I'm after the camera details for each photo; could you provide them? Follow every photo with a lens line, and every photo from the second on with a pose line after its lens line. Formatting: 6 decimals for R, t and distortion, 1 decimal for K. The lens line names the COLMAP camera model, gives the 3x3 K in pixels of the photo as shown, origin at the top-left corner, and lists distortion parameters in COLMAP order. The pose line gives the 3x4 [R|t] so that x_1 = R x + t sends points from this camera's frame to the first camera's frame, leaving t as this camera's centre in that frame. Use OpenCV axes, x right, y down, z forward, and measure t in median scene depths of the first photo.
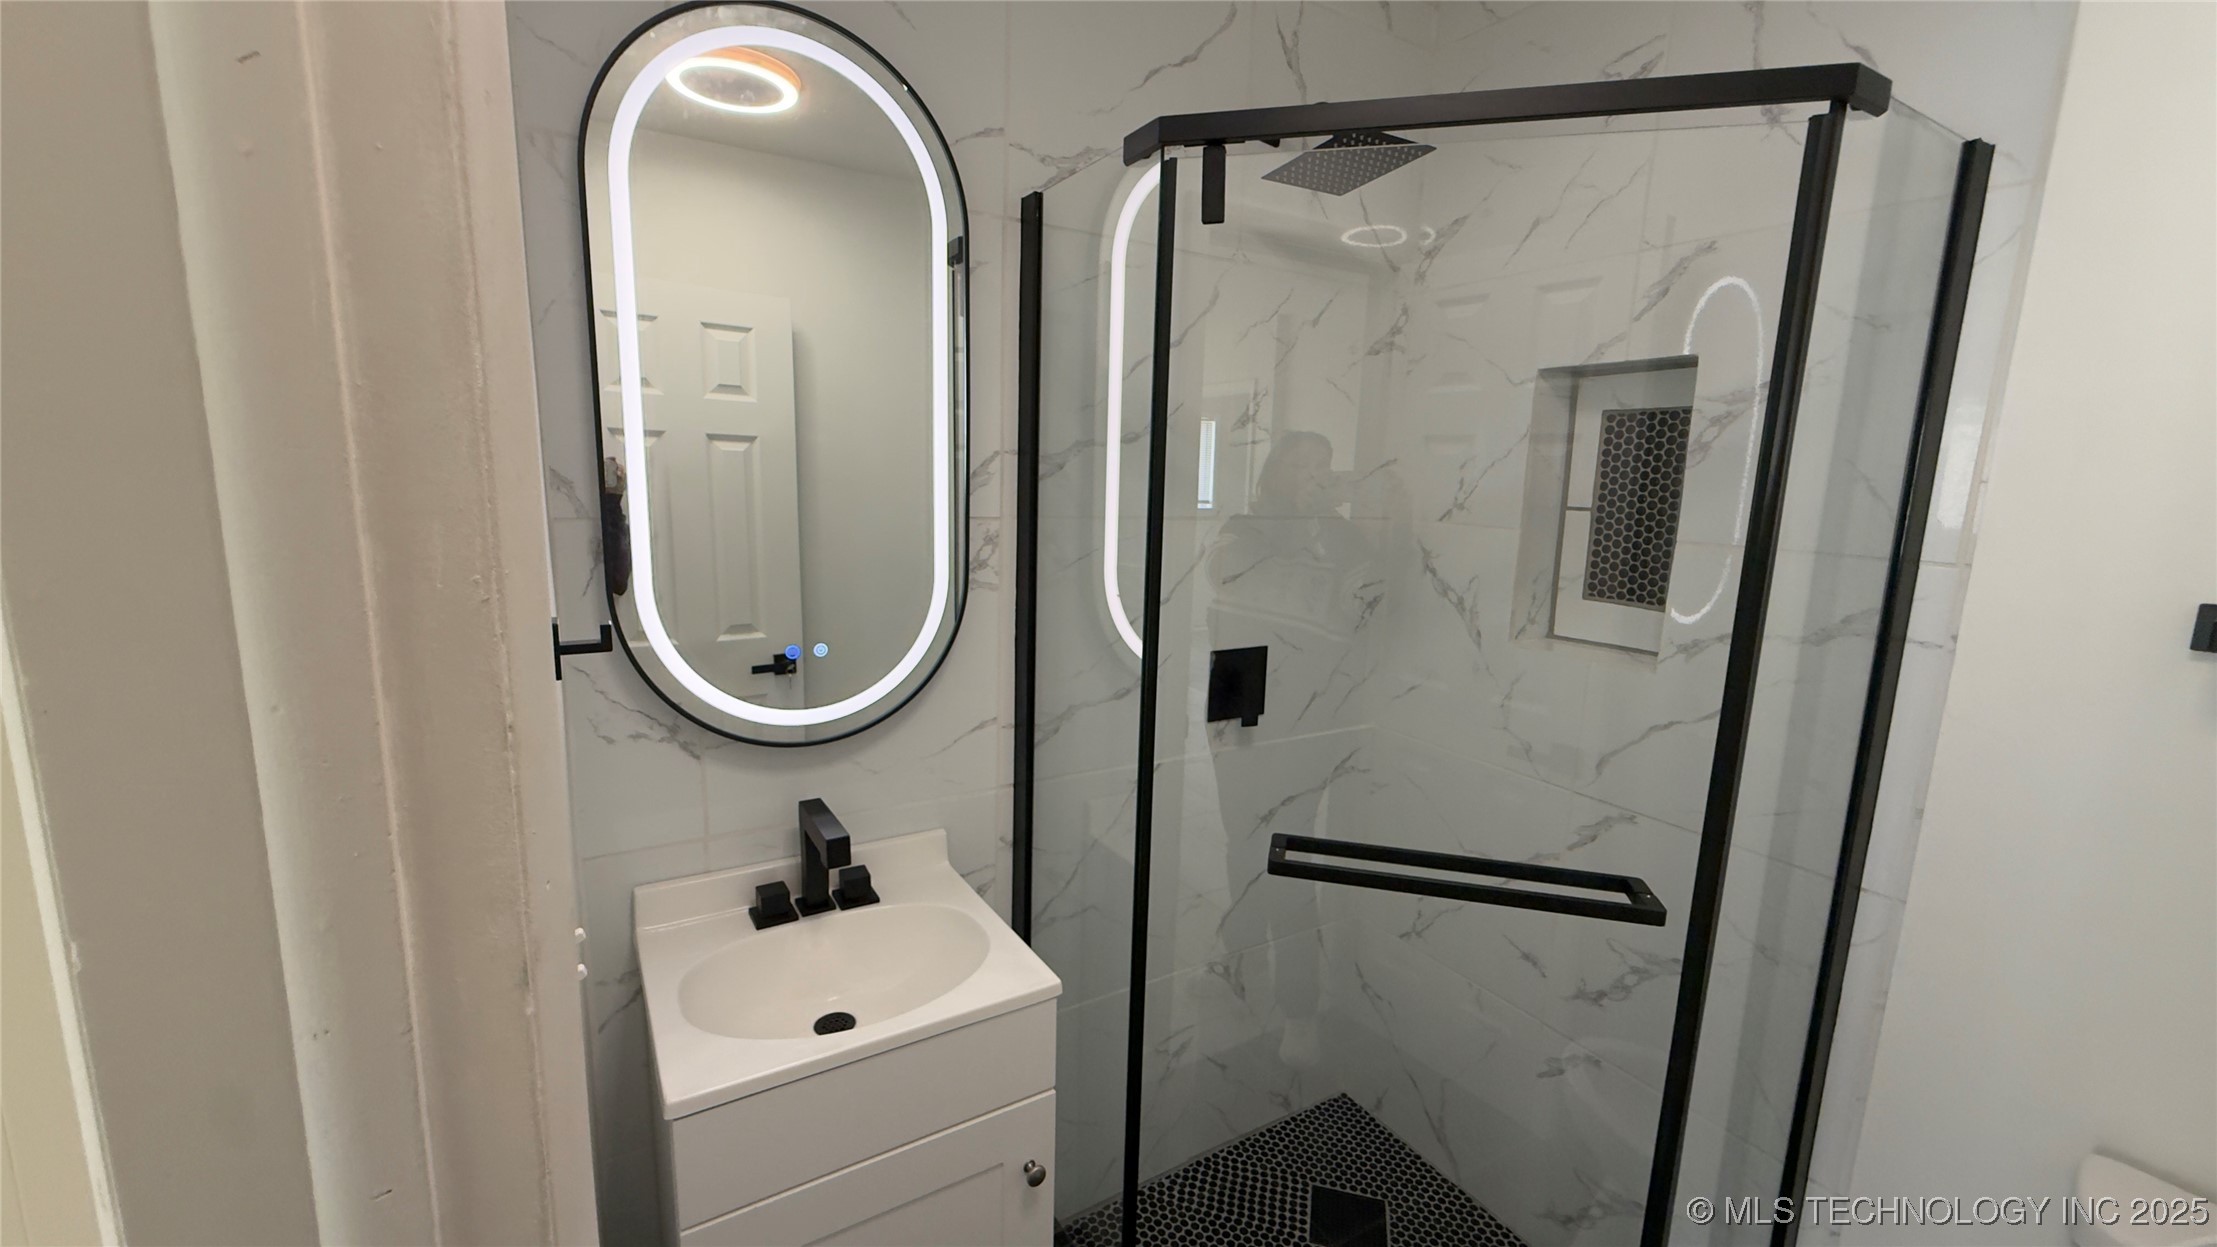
lens RADIAL K [[880.0, 0, 1105.4], [0, 880.0, 624.3], [0, 0, 1]] dist [0.000084, 0.000235]
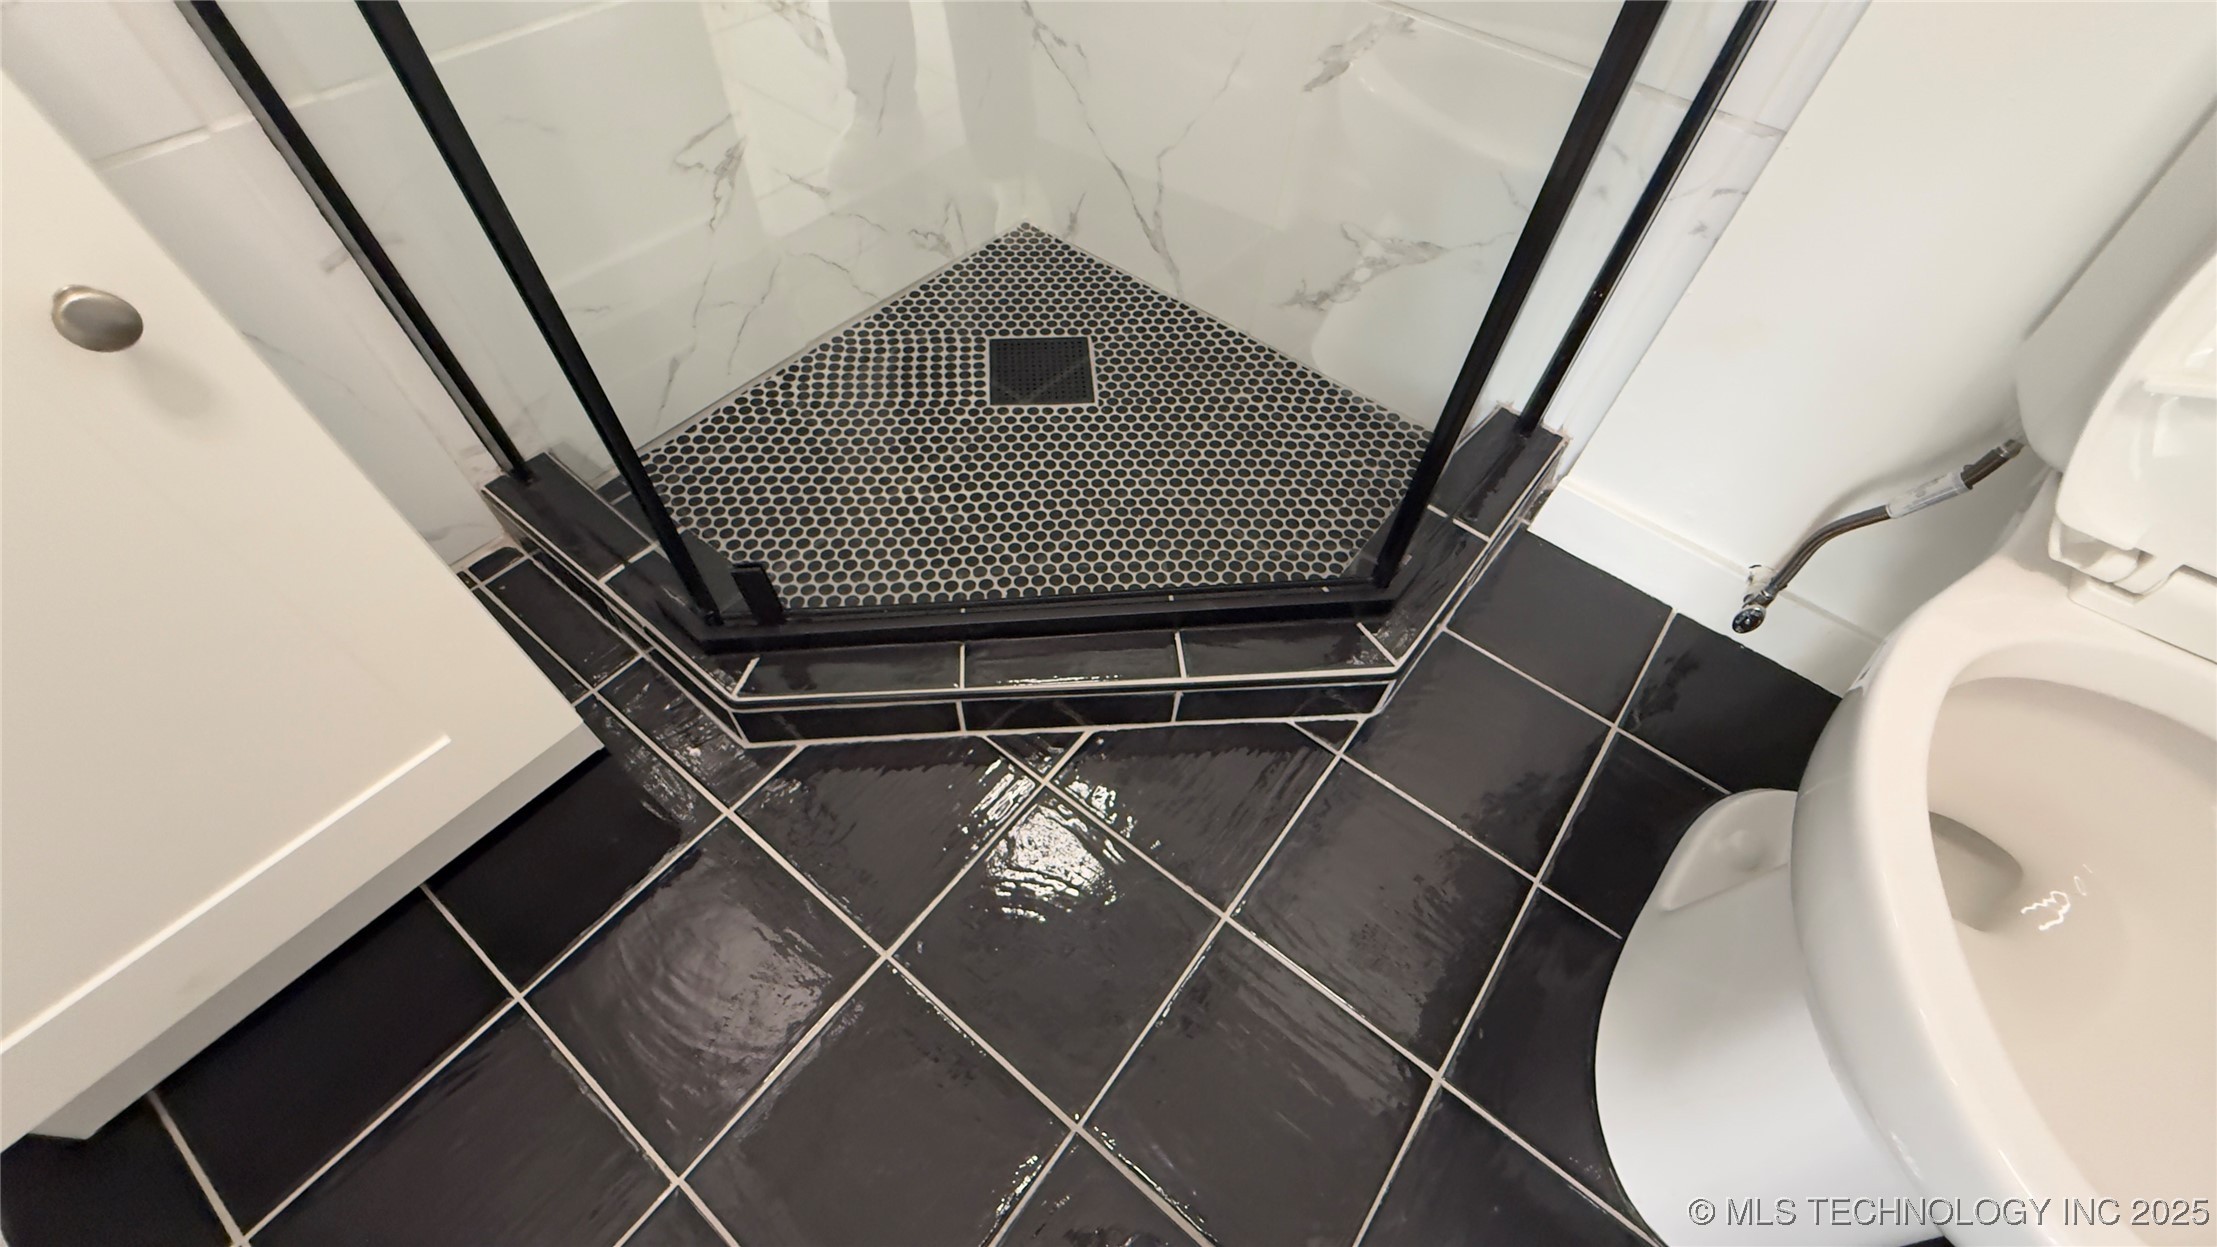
lens RADIAL K [[880.0, 0, 1105.4], [0, 880.0, 624.3], [0, 0, 1]] dist [0.000084, 0.000235]
pose [[0.940644, -0.270238, 0.205332, 0.116345], [0.044711, 0.698386, 0.714323, 0.297681], [-0.336438, -0.662743, 0.669015, 0.345264]]
